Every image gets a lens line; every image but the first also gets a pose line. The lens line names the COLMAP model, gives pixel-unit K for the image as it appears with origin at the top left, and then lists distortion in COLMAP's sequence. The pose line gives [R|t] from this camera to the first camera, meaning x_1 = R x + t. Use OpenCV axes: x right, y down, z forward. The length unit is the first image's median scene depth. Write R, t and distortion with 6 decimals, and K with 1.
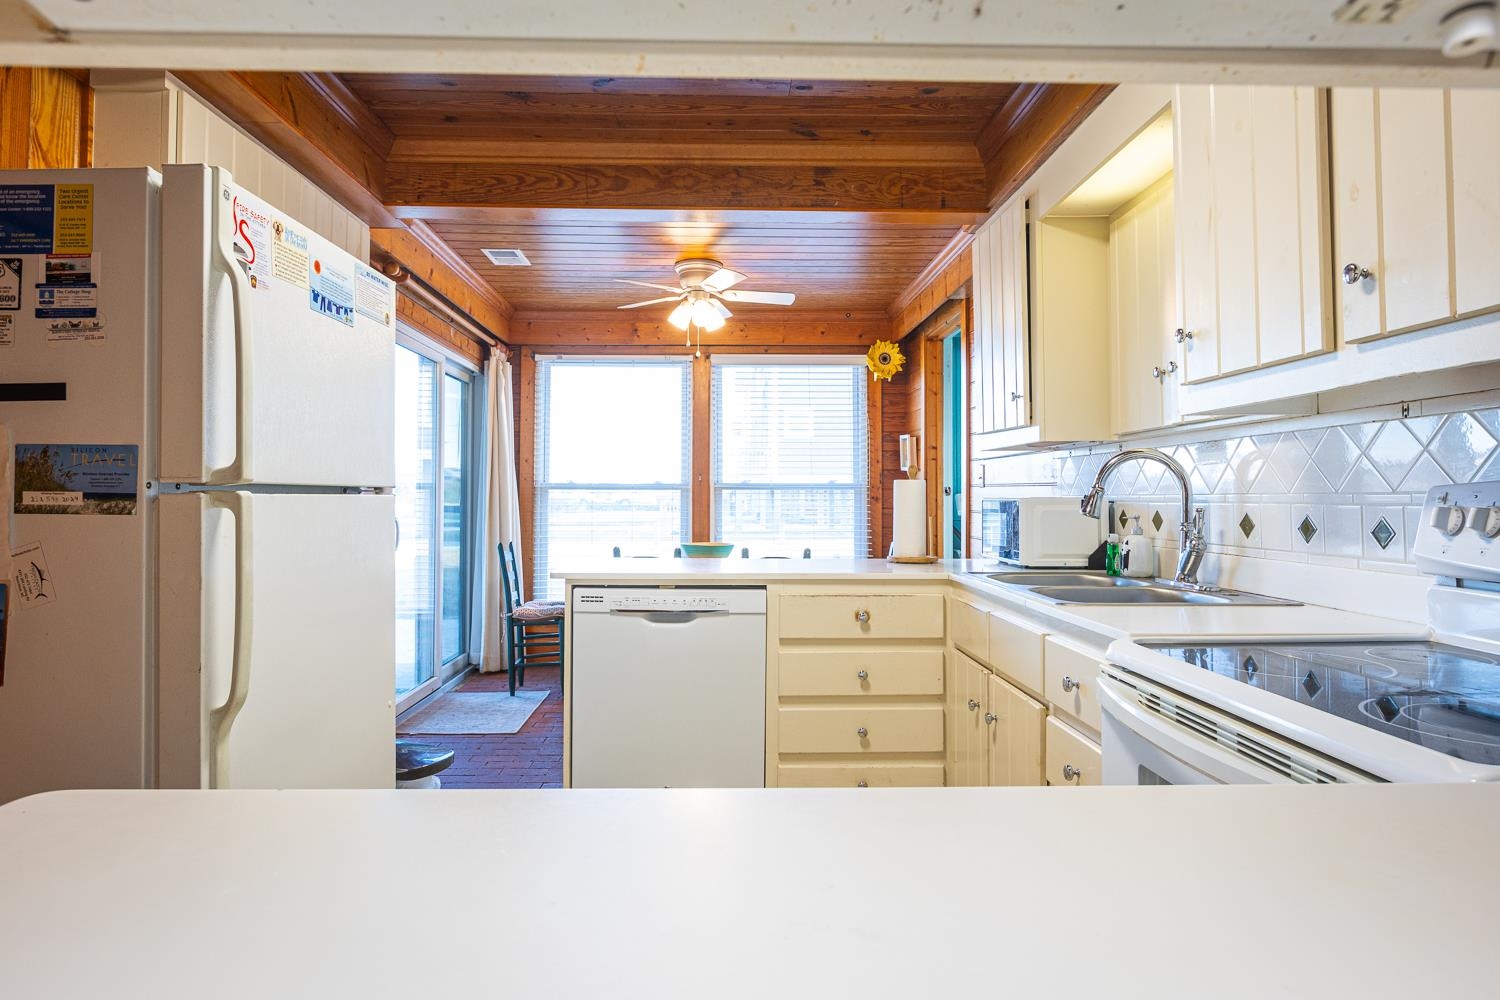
lens RADIAL K [[874.1, 0, 737.1], [0, 874.1, 471.2], [0, 0, 1]] dist [-0.008462, 0.003945]
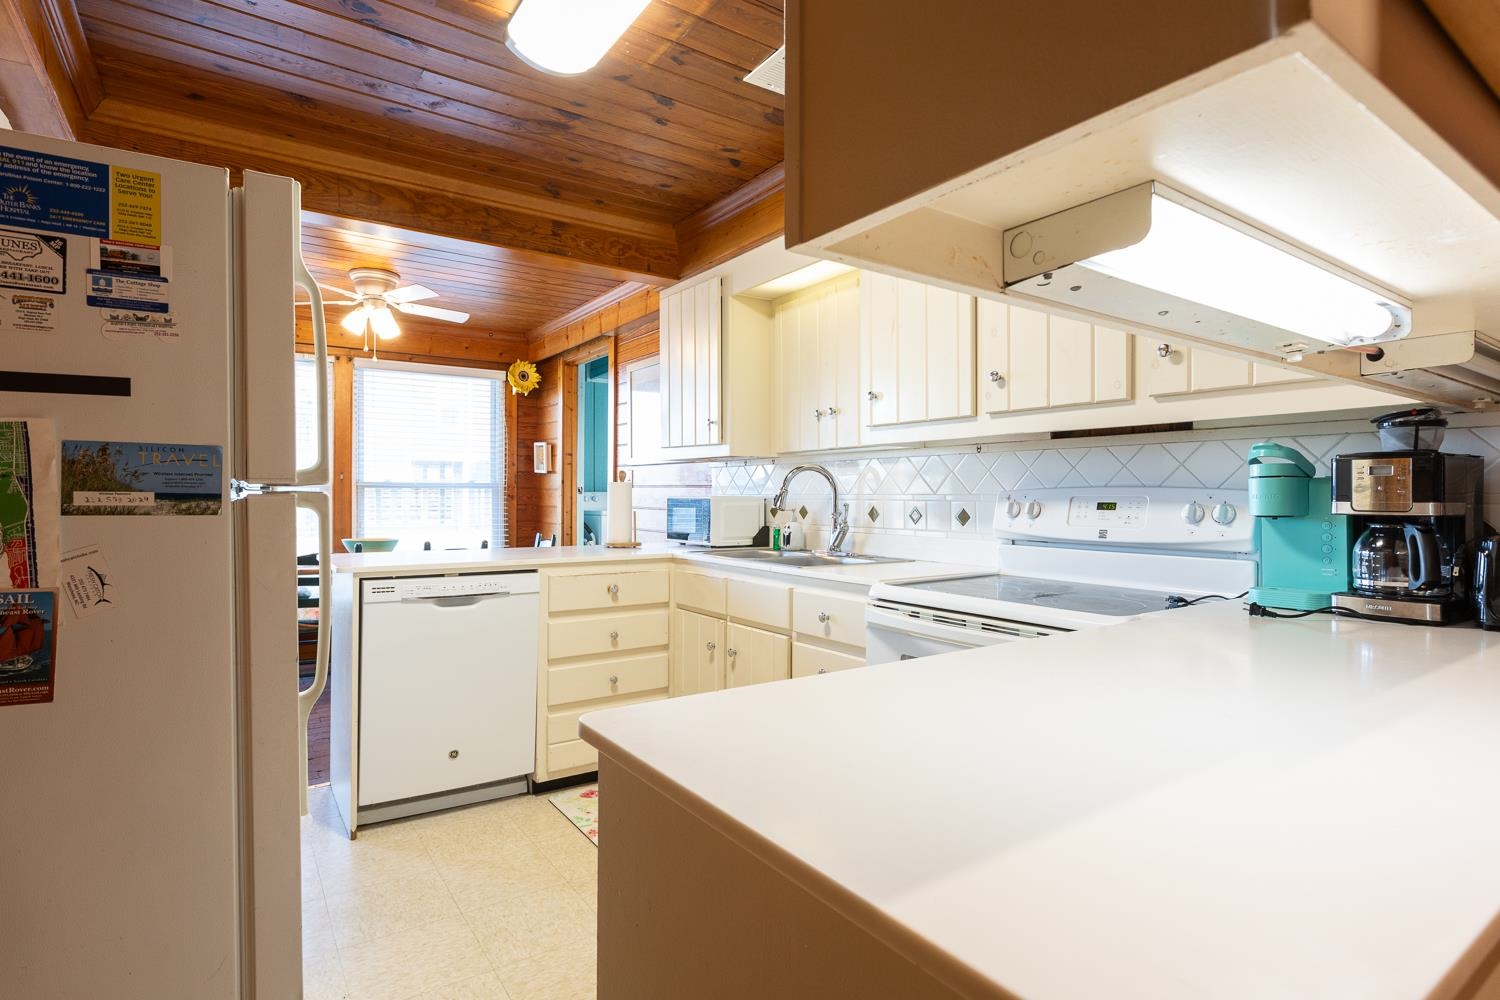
lens RADIAL K [[760.8, 0, 751.4], [0, 760.8, 490.3], [0, 0, 1]] dist [-0.004792, 0.000276]
pose [[0.835061, 0.005269, 0.550132, -0.273159], [-0.018541, 0.999656, 0.018569, -0.002679], [-0.549844, -0.025706, 0.834872, -0.030416]]
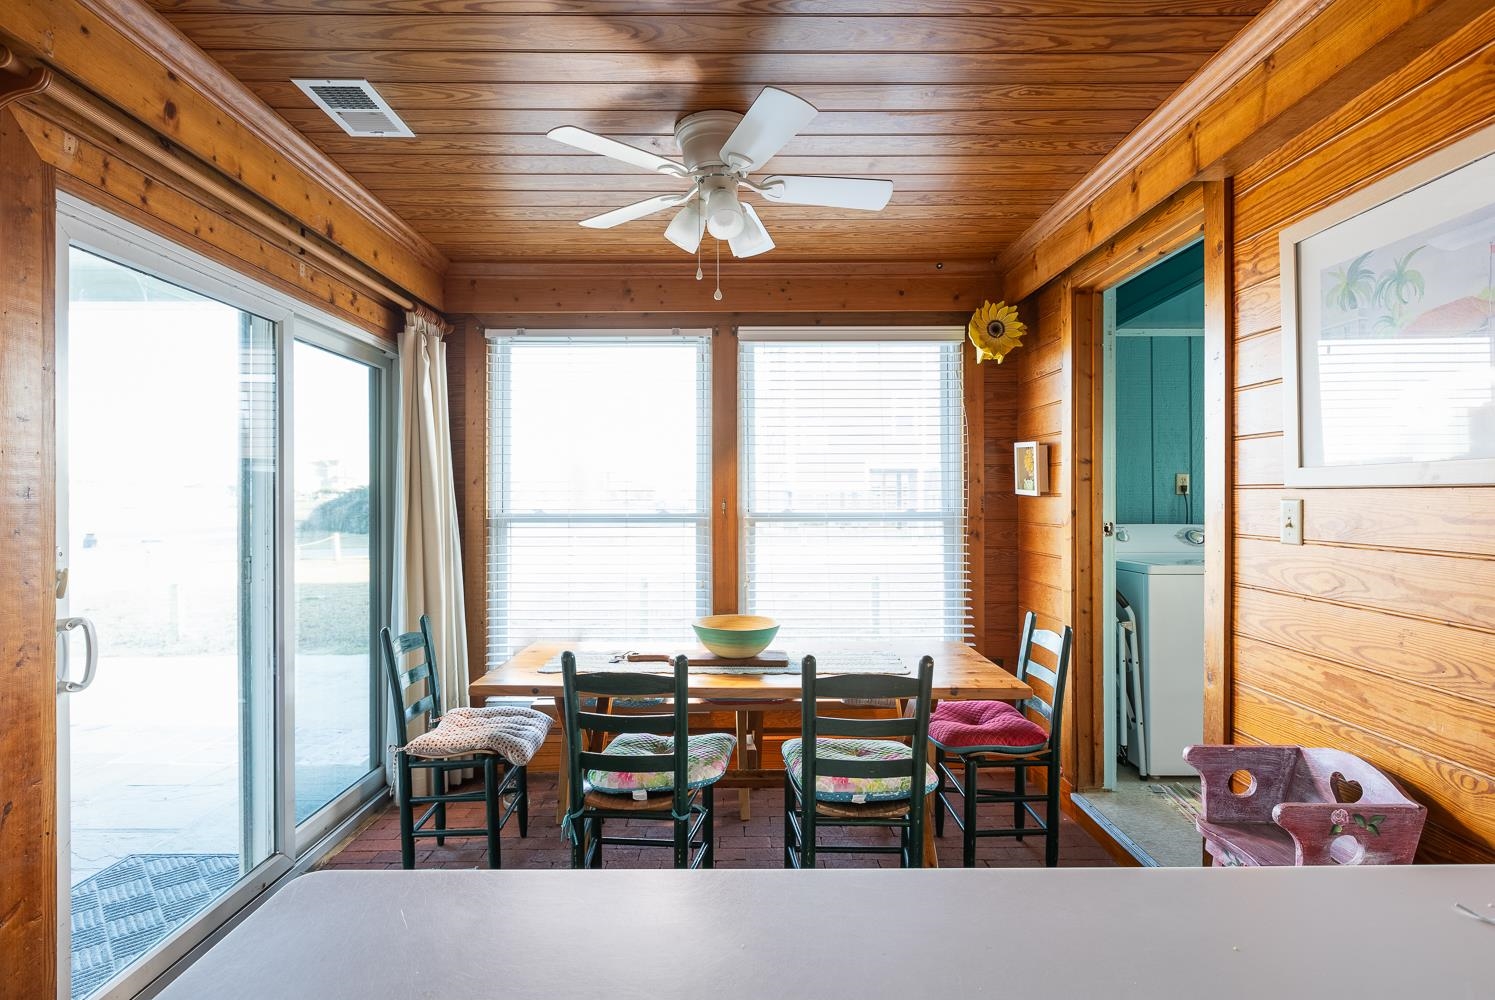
lens RADIAL K [[737.2, 0, 738.0], [0, 737.2, 497.8], [0, 0, 1]] dist [0.012209, 0.000405]
pose [[0.999720, -0.004417, -0.023266, -0.035847], [0.005110, 0.999542, 0.029828, -0.033461], [0.023123, -0.029938, 0.999284, 0.859592]]
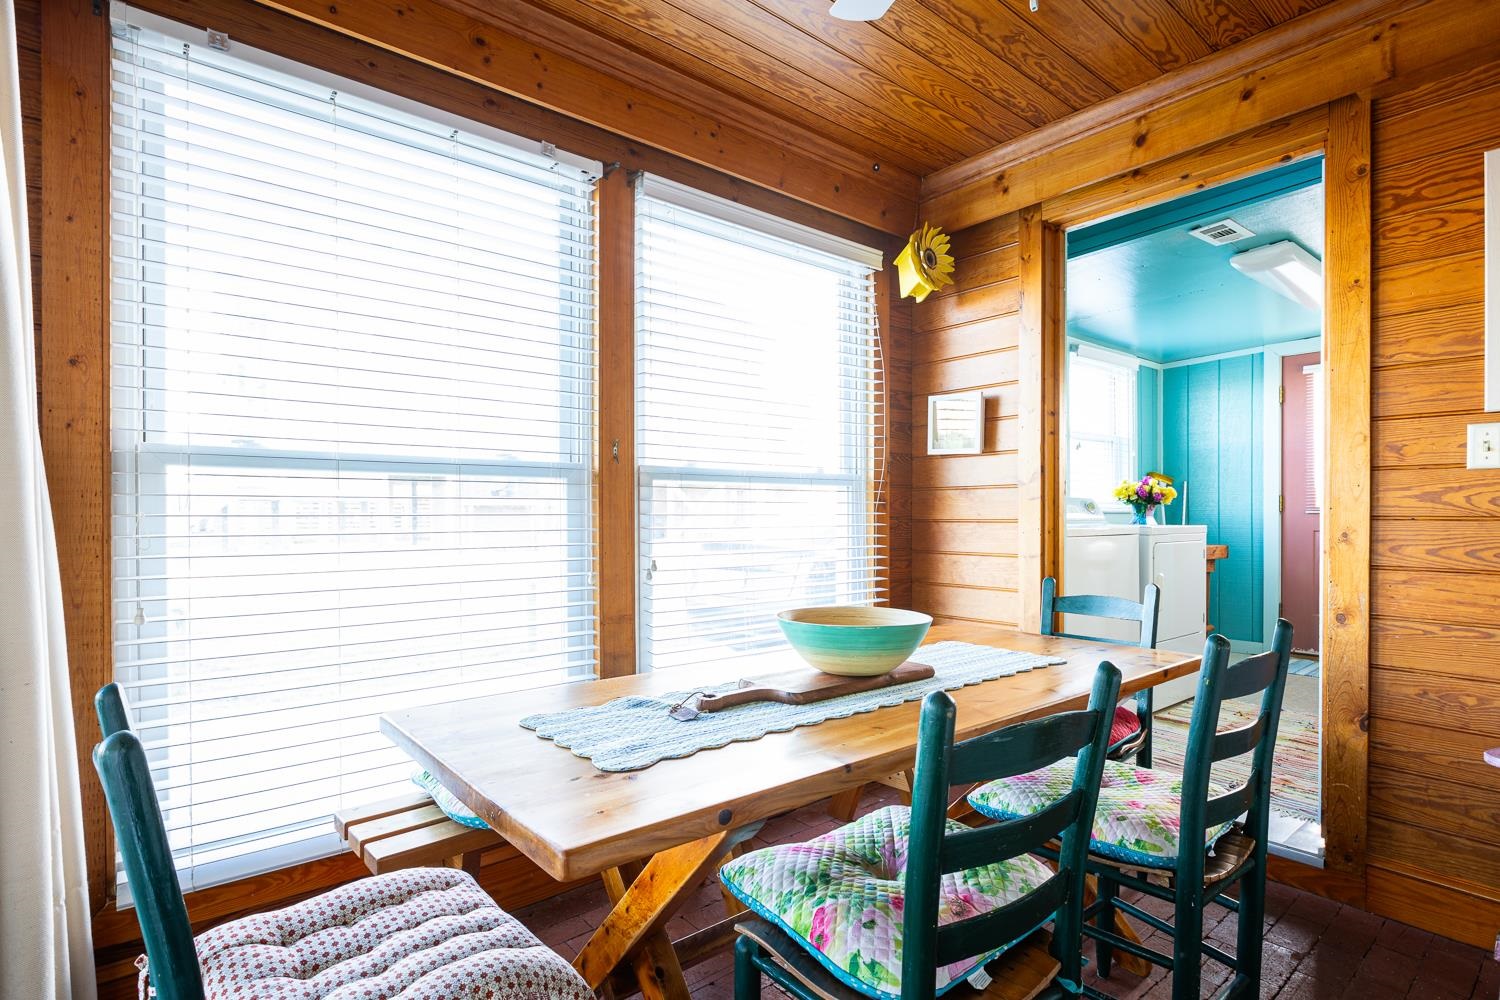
lens RADIAL K [[739.7, 0, 748.6], [0, 739.7, 507.7], [0, 0, 1]] dist [0.012209, 0.000405]
pose [[0.783373, 0.004058, 0.621539, -0.466266], [-0.018659, 0.999682, 0.016991, 0.060516], [-0.621272, -0.024908, 0.783199, 1.402373]]
